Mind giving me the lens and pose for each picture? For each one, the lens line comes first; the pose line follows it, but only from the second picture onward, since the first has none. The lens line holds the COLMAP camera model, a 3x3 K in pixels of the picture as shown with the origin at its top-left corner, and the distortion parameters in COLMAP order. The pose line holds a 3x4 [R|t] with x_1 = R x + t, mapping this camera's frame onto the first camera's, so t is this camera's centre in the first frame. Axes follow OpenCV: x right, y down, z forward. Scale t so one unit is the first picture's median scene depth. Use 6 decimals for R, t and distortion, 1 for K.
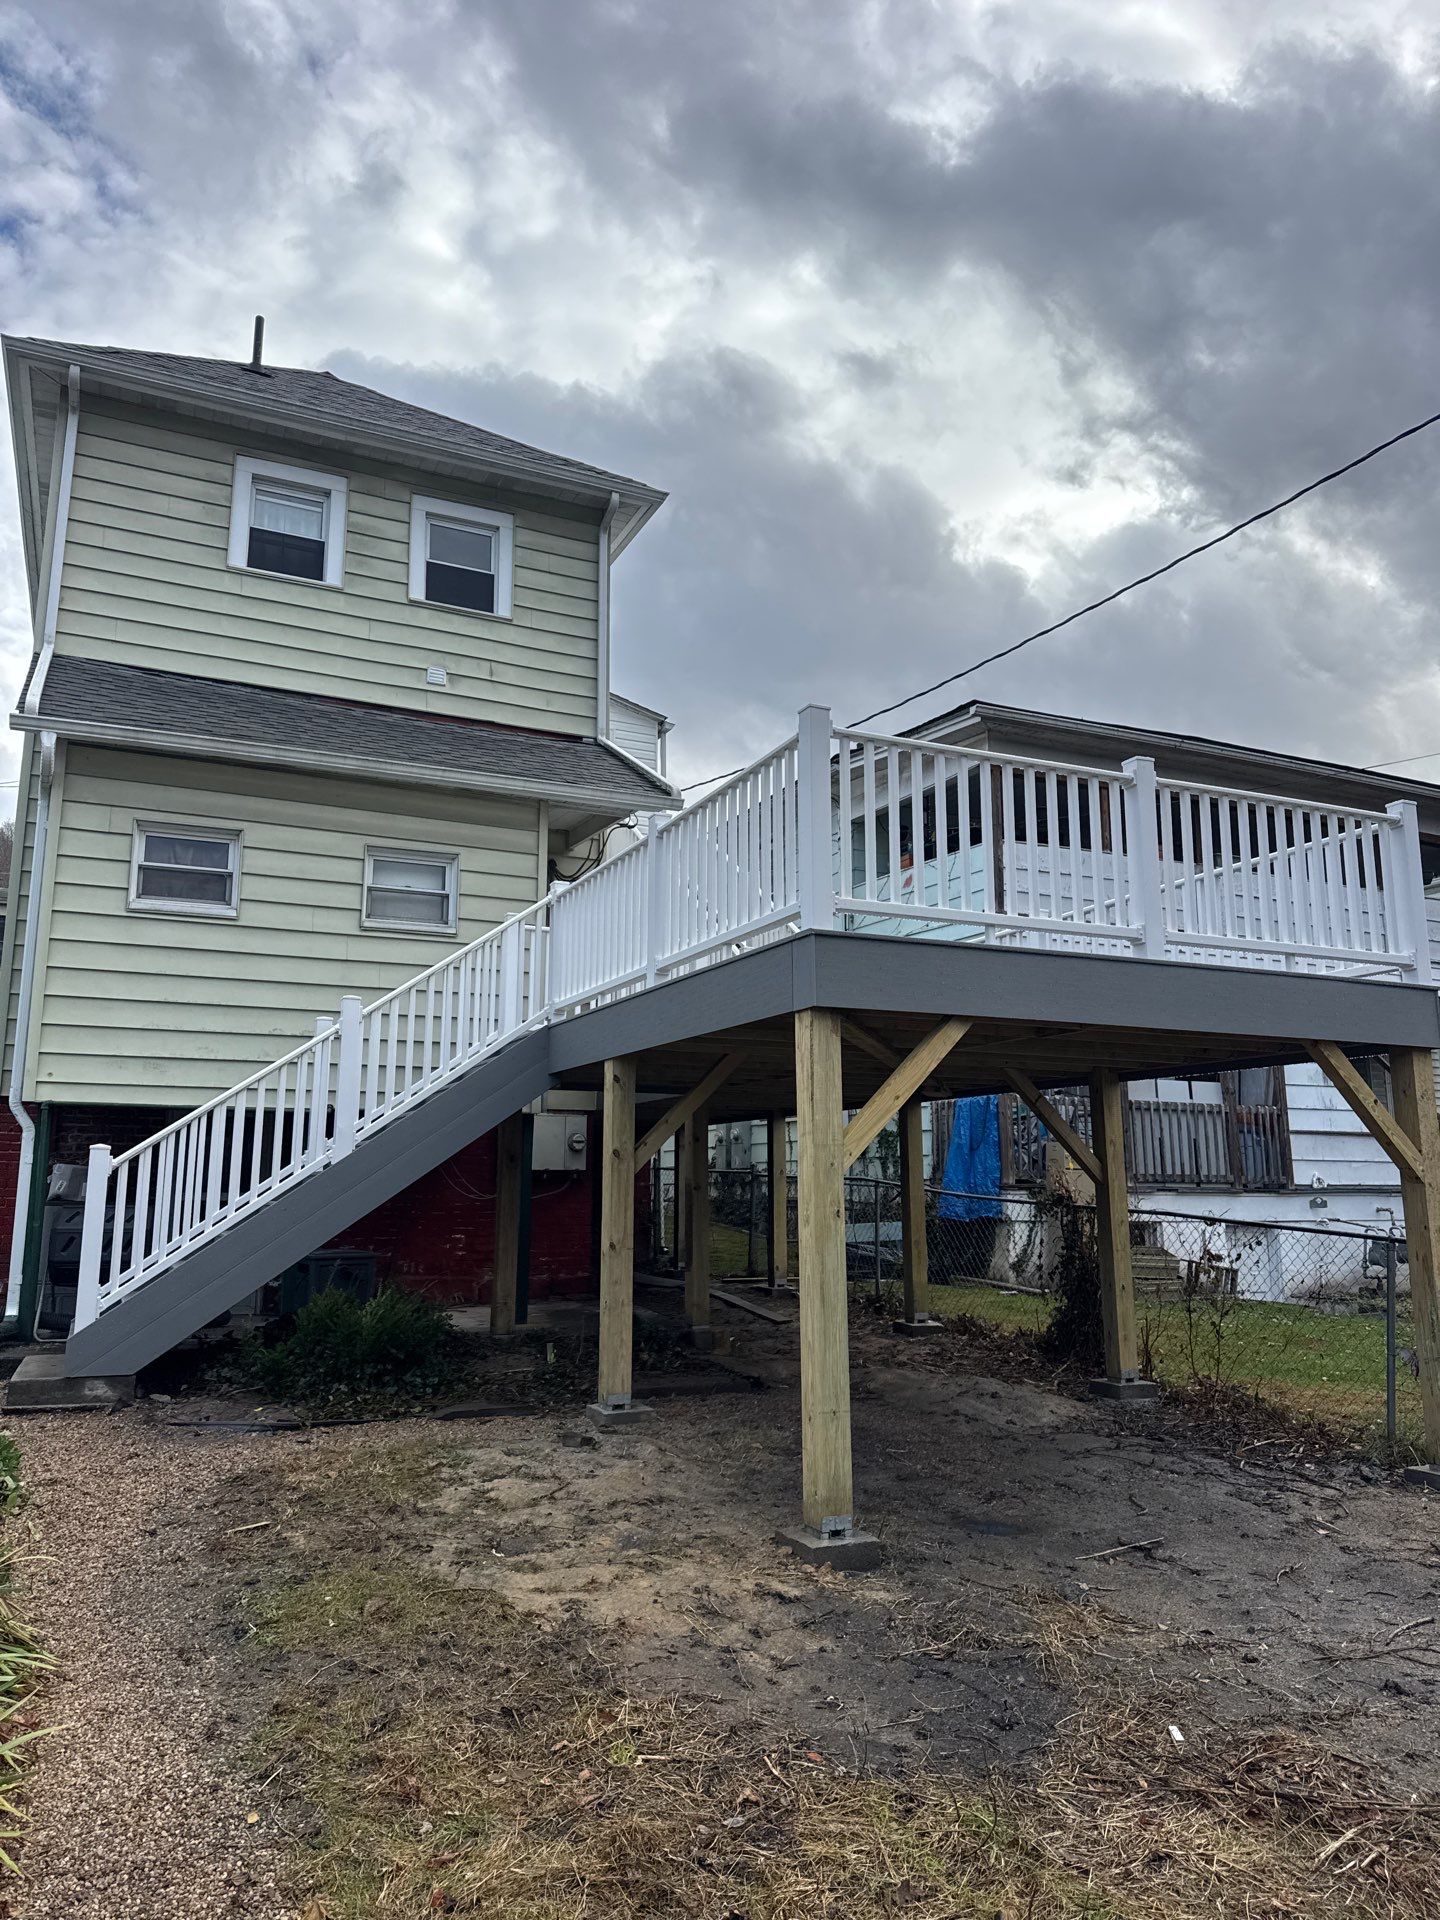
lens RADIAL K [[1333.8, 0, 712.7], [0, 1333.8, 950.7], [0, 0, 1]] dist [0.028245, -0.041322]
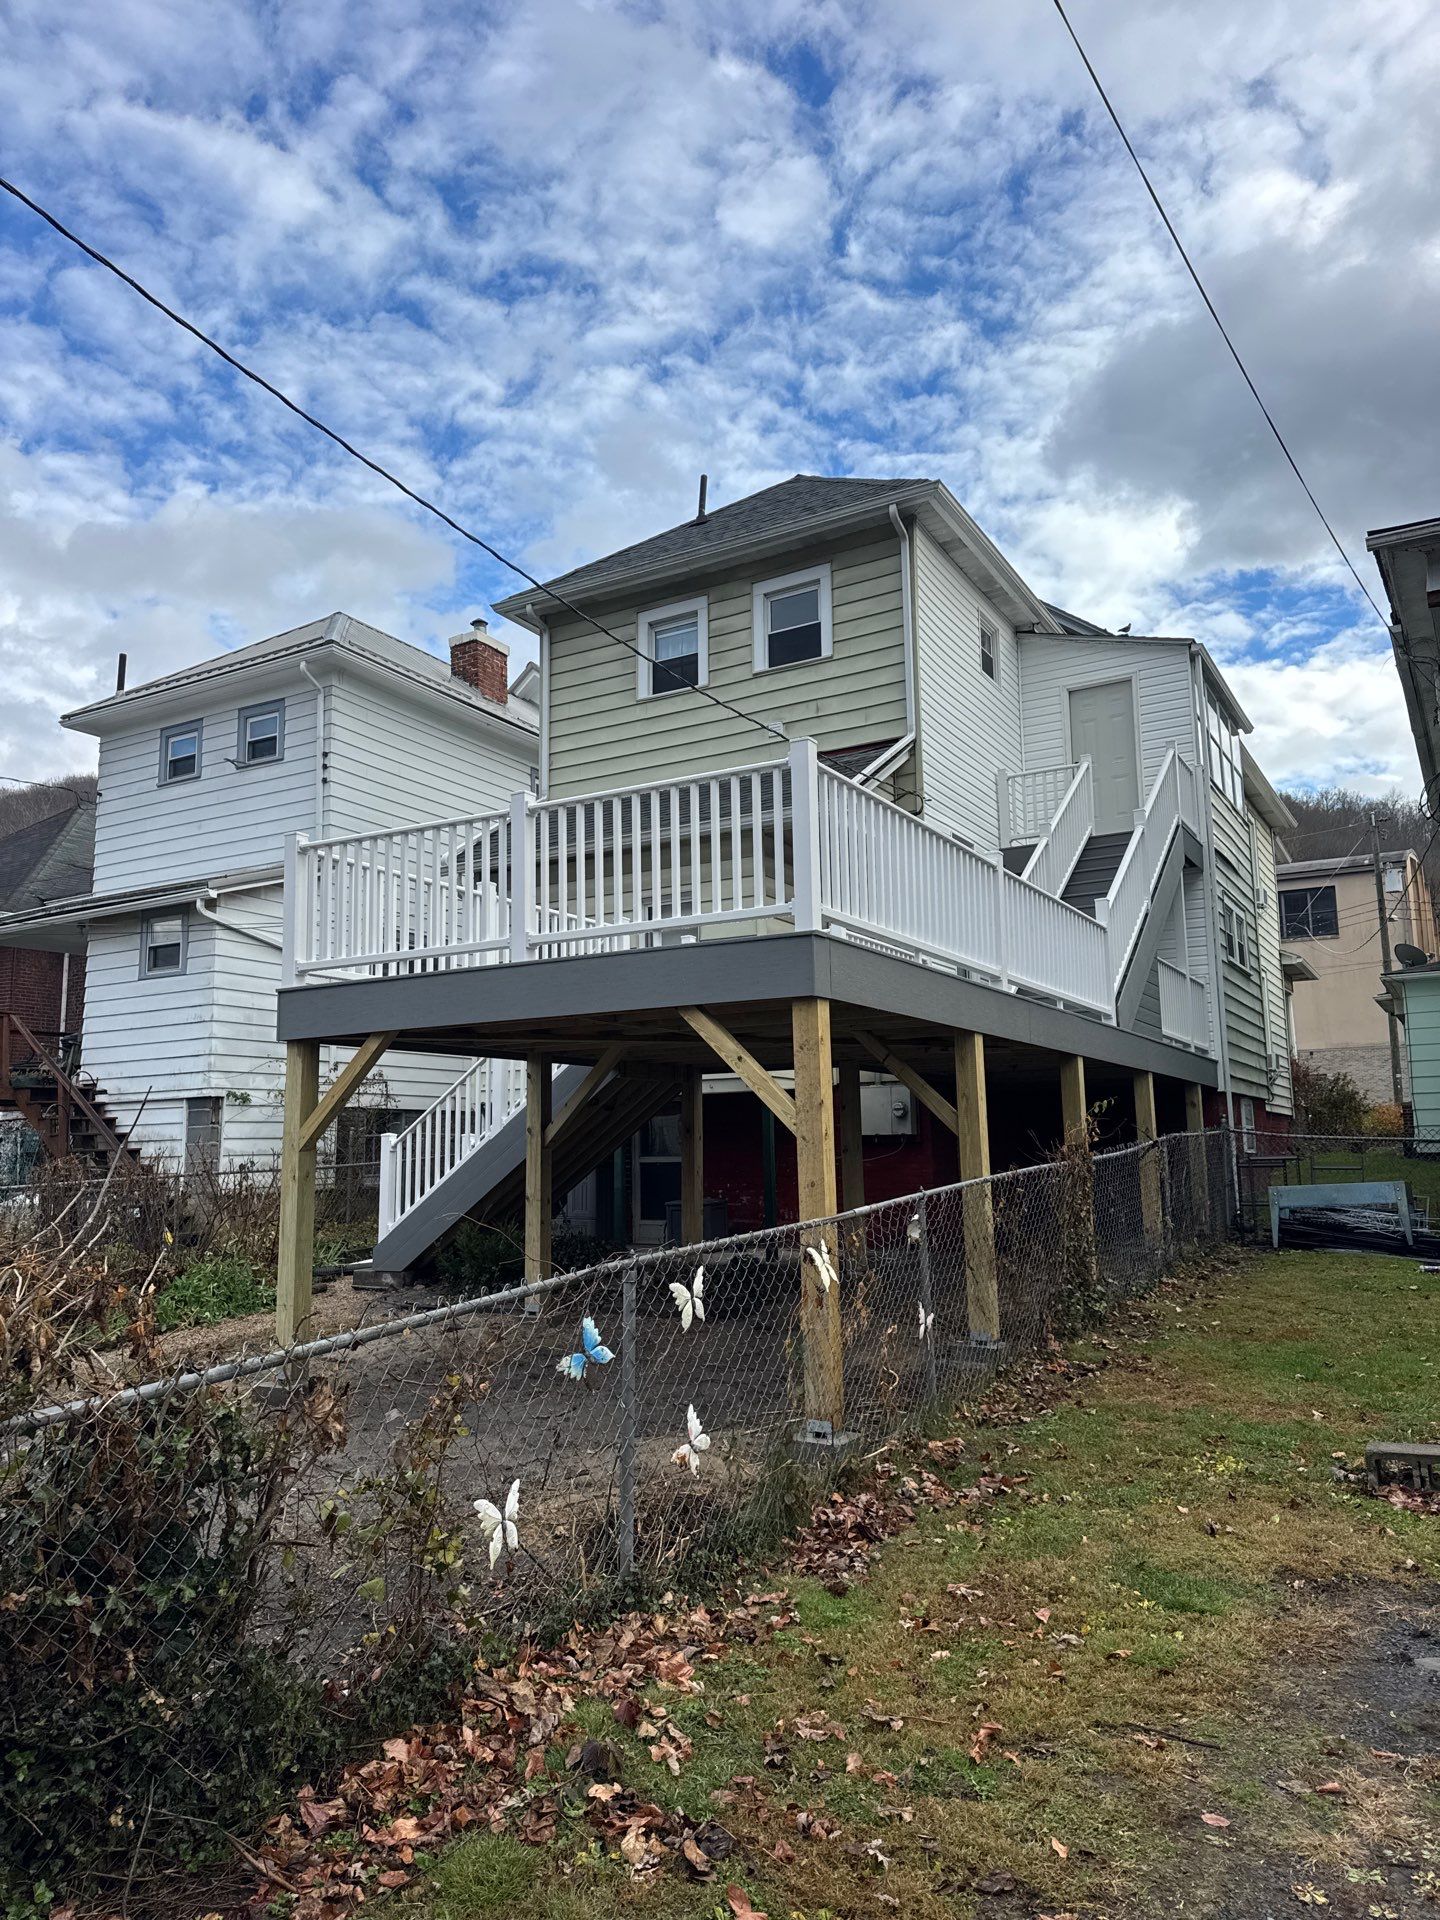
lens RADIAL K [[1333.8, 0, 721.7], [0, 1333.8, 990.3], [0, 0, 1]] dist [0.028245, -0.041322]
pose [[0.574609, -0.115050, -0.810301, 0.814893], [0.162662, 0.986373, -0.024701, 0.053739], [0.802101, -0.117611, 0.585493, 0.267412]]
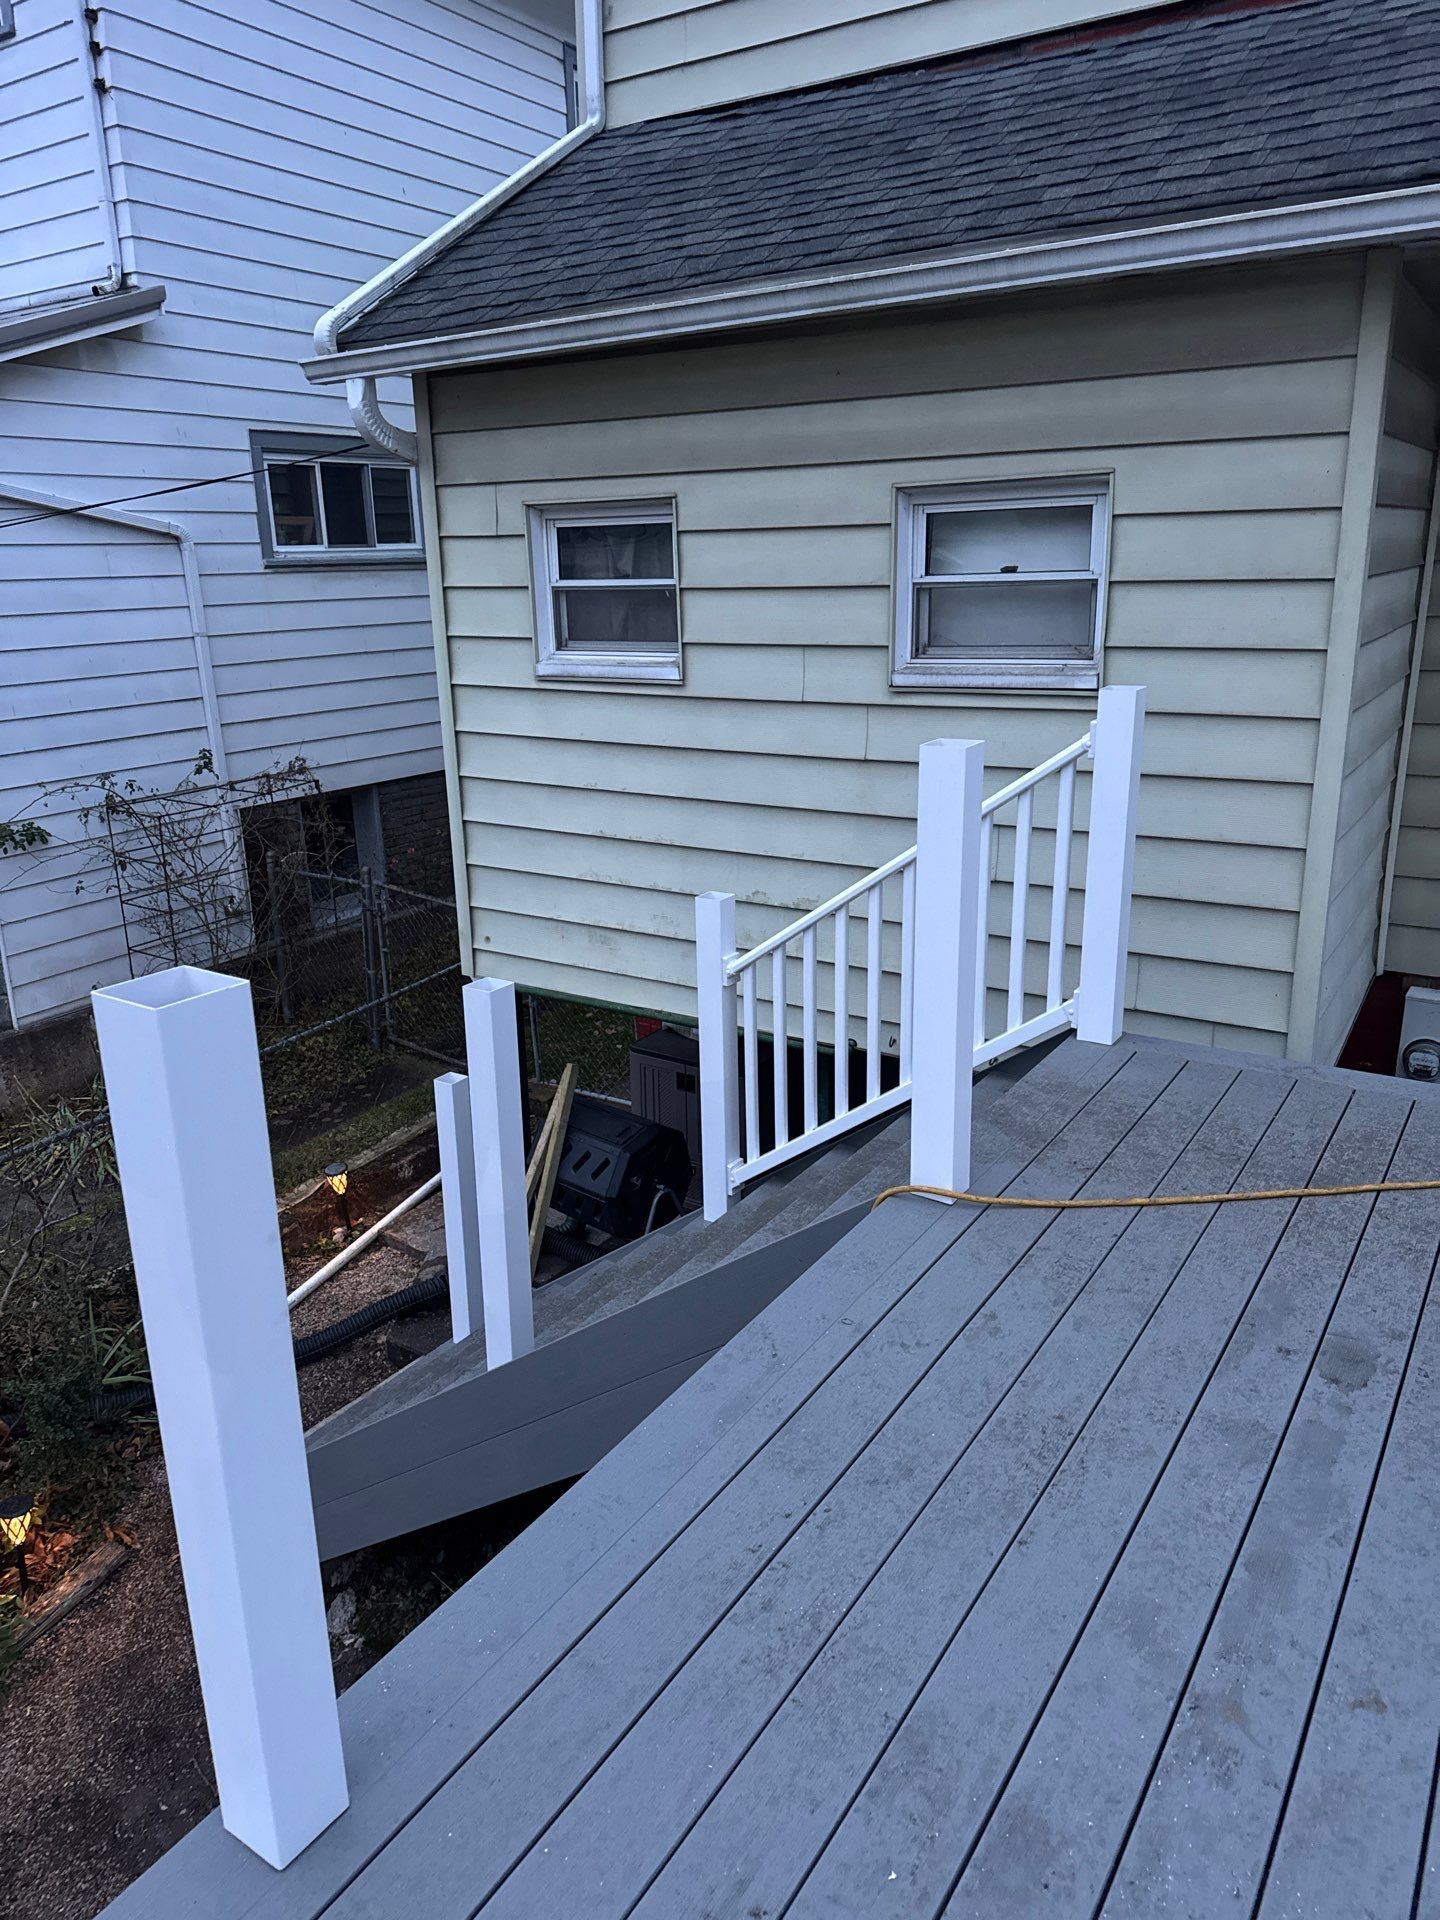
lens RADIAL K [[1333.8, 0, 724.1], [0, 1333.8, 969.8], [0, 0, 1]] dist [0.028245, -0.041322]
pose [[0.536816, 0.230448, -0.811617, 0.090969], [0.176563, 0.909989, 0.375161, -0.103514], [0.825017, -0.344694, 0.447809, 0.674277]]
